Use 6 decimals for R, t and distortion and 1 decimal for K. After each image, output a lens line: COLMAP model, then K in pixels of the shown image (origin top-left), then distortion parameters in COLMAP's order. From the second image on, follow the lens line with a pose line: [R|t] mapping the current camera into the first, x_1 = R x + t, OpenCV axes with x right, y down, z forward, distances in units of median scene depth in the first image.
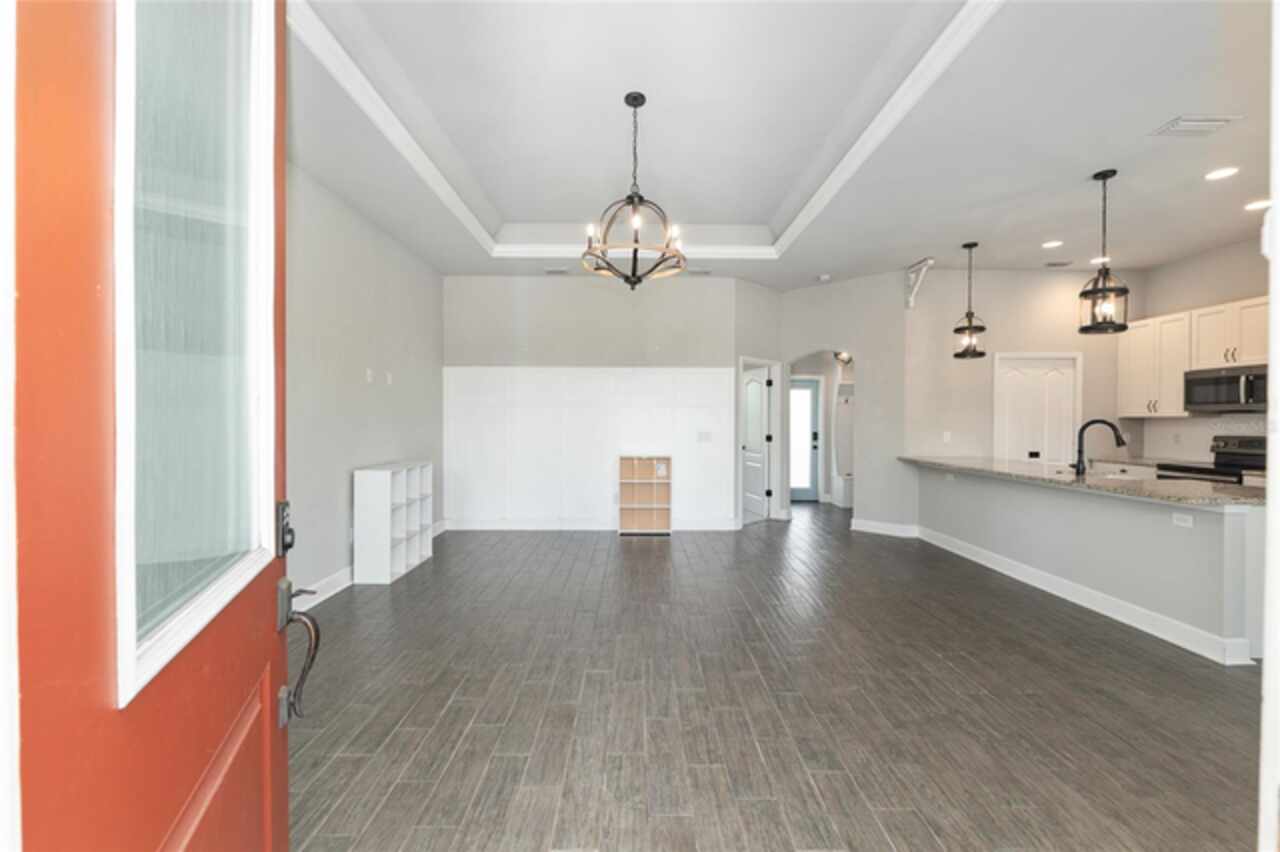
lens RADIAL K [[563.9, 0, 640.8], [0, 563.9, 429.8], [0, 0, 1]] dist [-0.002838, -0.001426]
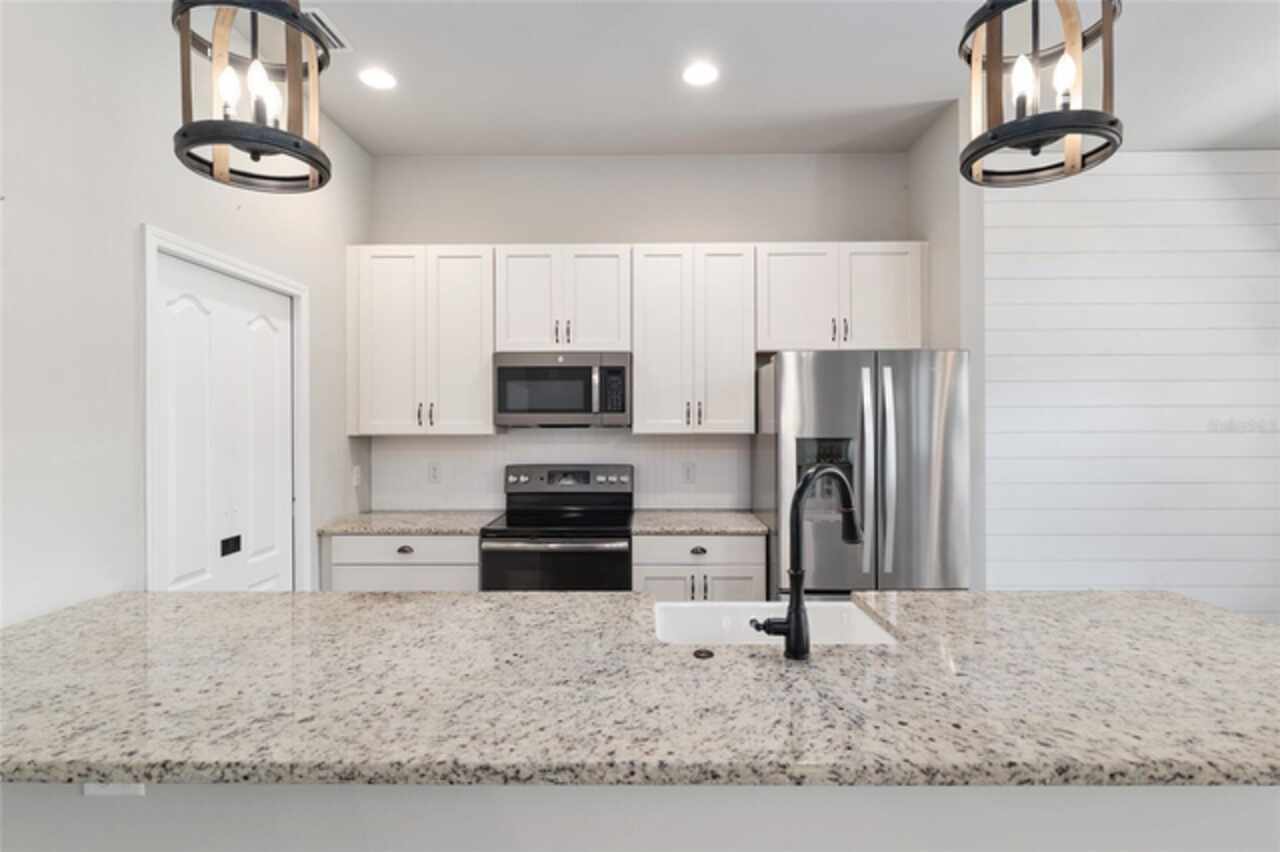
lens RADIAL K [[619.3, 0, 633.4], [0, 619.3, 431.6], [0, 0, 1]] dist [0.012293, 0.000924]
pose [[0.033399, -0.015176, 0.999327, 0.368898], [0.022419, 0.999645, 0.014431, -0.032369], [-0.999191, 0.021922, 0.033727, 0.855049]]
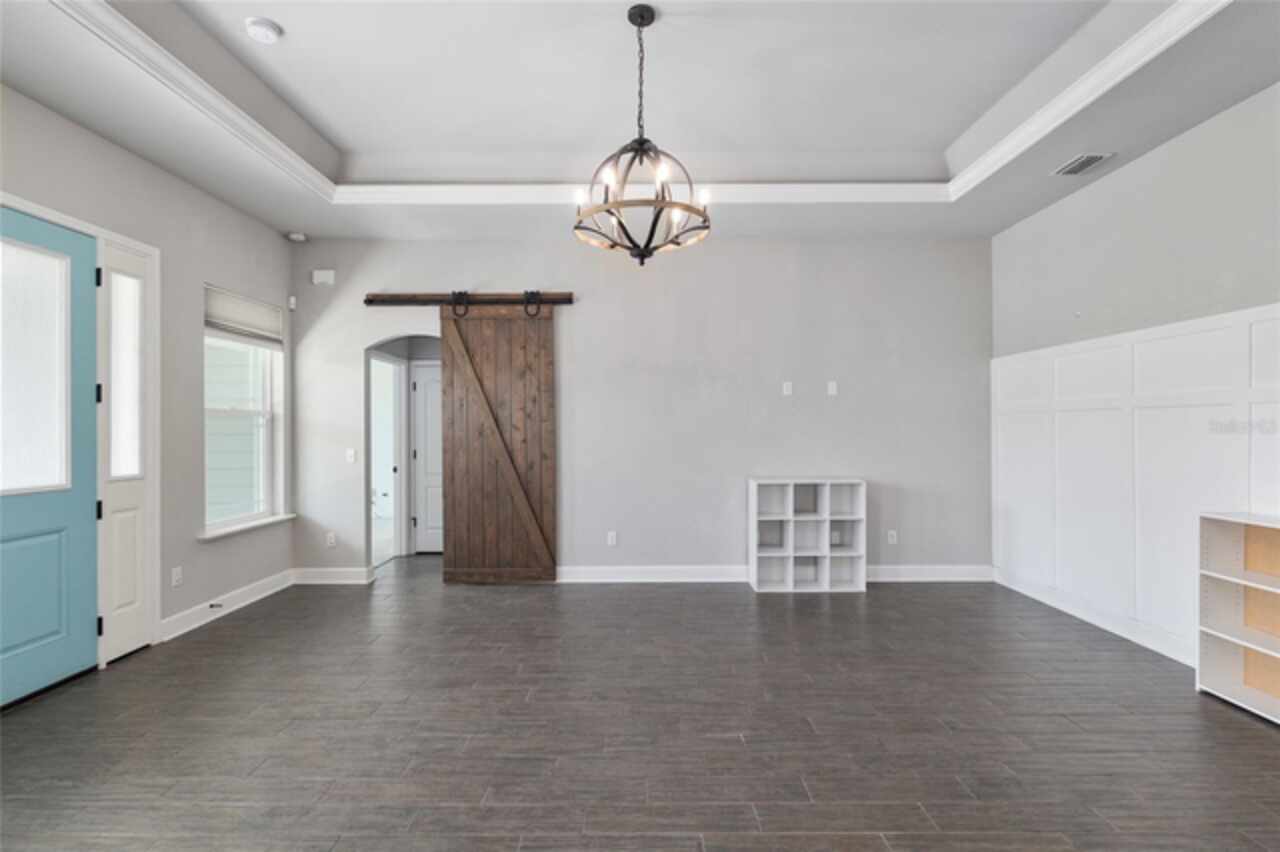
lens RADIAL K [[563.9, 0, 626.8], [0, 563.9, 427.7], [0, 0, 1]] dist [-0.002838, -0.001426]
pose [[-0.036359, -0.003330, -0.999333, 0.494184], [-0.013000, 0.999911, -0.002859, -0.016635], [0.999254, 0.012888, -0.036399, 0.664417]]
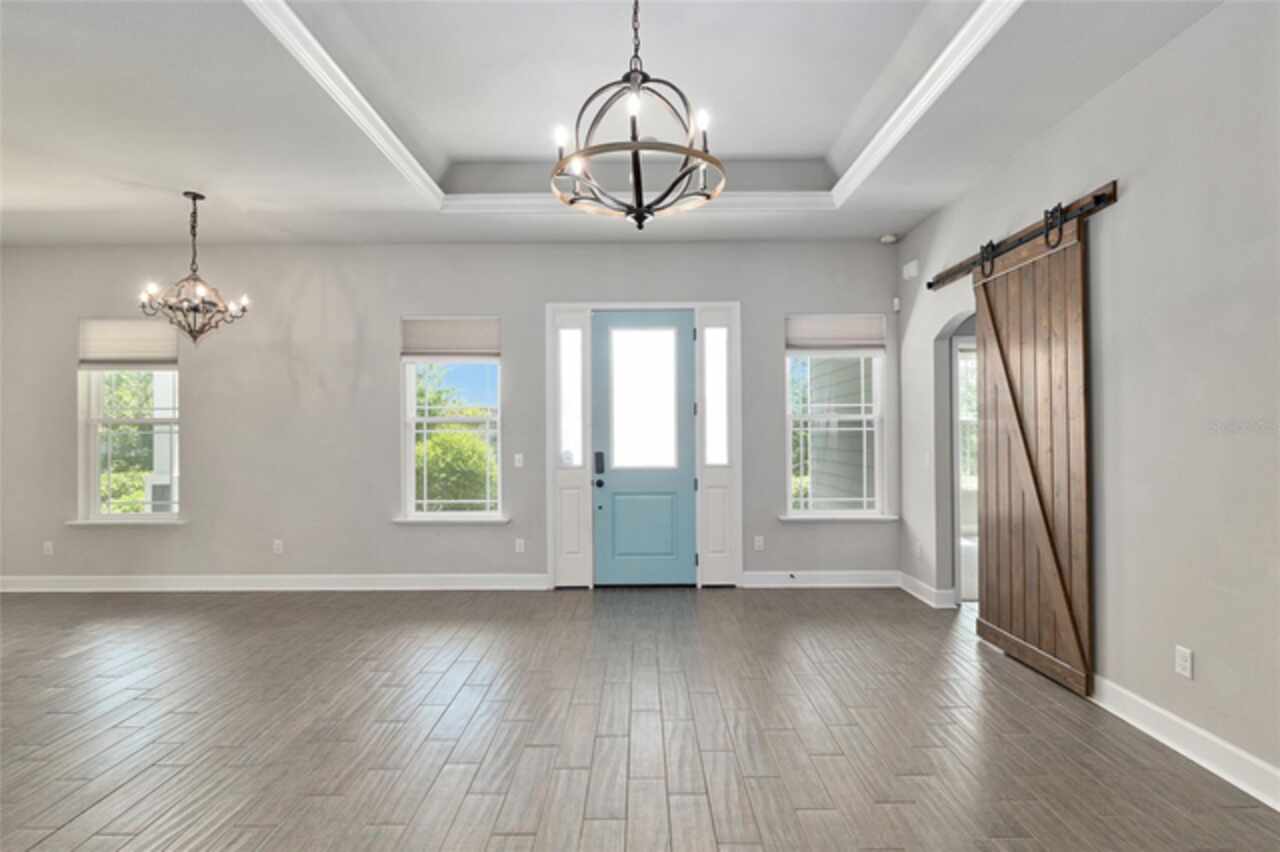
lens RADIAL K [[619.3, 0, 633.7], [0, 619.3, 428.3], [0, 0, 1]] dist [0.012293, 0.000924]
pose [[-0.999767, 0.006015, 0.020709, -0.009335], [0.006216, 0.999934, 0.009668, -0.026676], [-0.020650, 0.009794, -0.999739, 1.110749]]
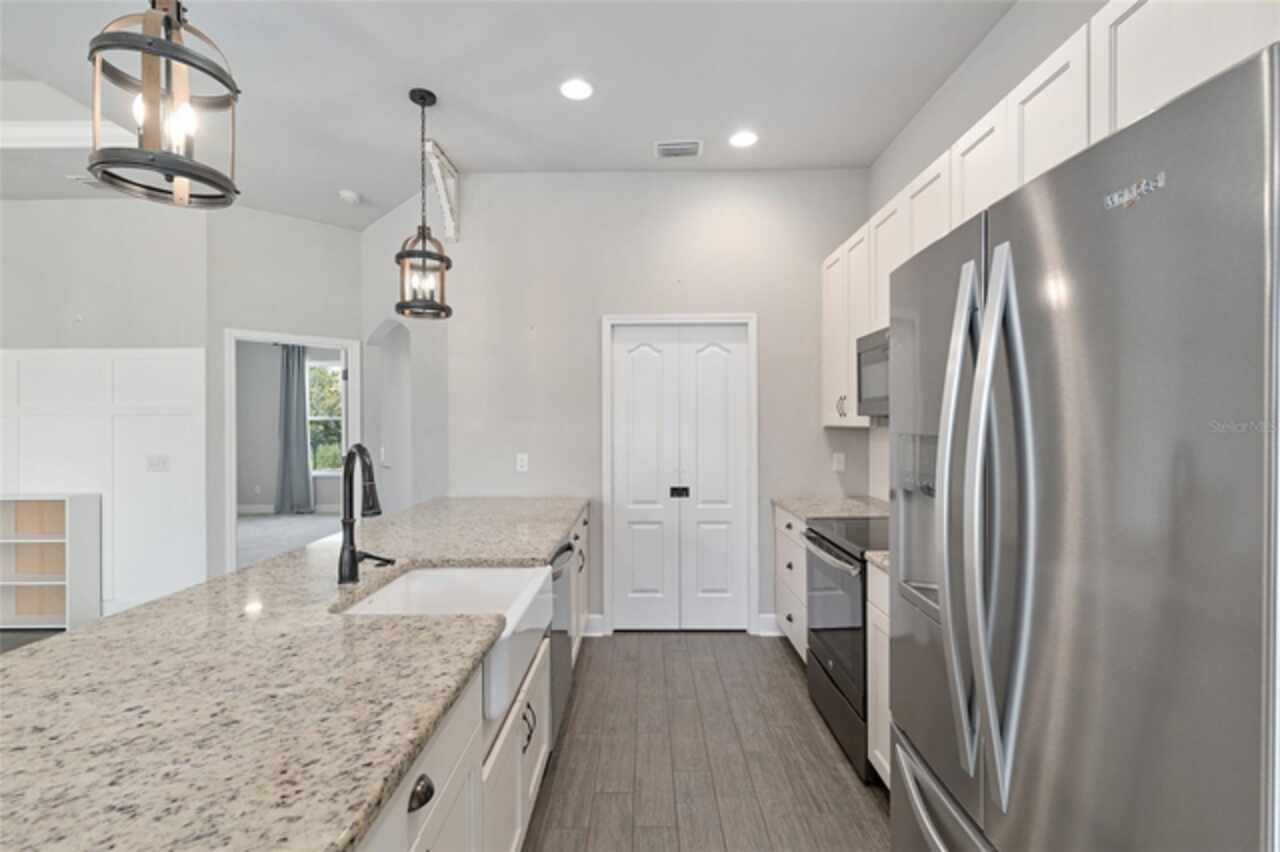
lens RADIAL K [[584.3, 0, 657.3], [0, 584.3, 426.3], [0, 0, 1]] dist [0.010407, 0.000185]
pose [[0.999789, -0.007696, -0.019040, 0.805848], [0.007359, 0.999817, -0.017680, -0.014495], [0.019172, 0.017536, 0.999662, 0.472673]]
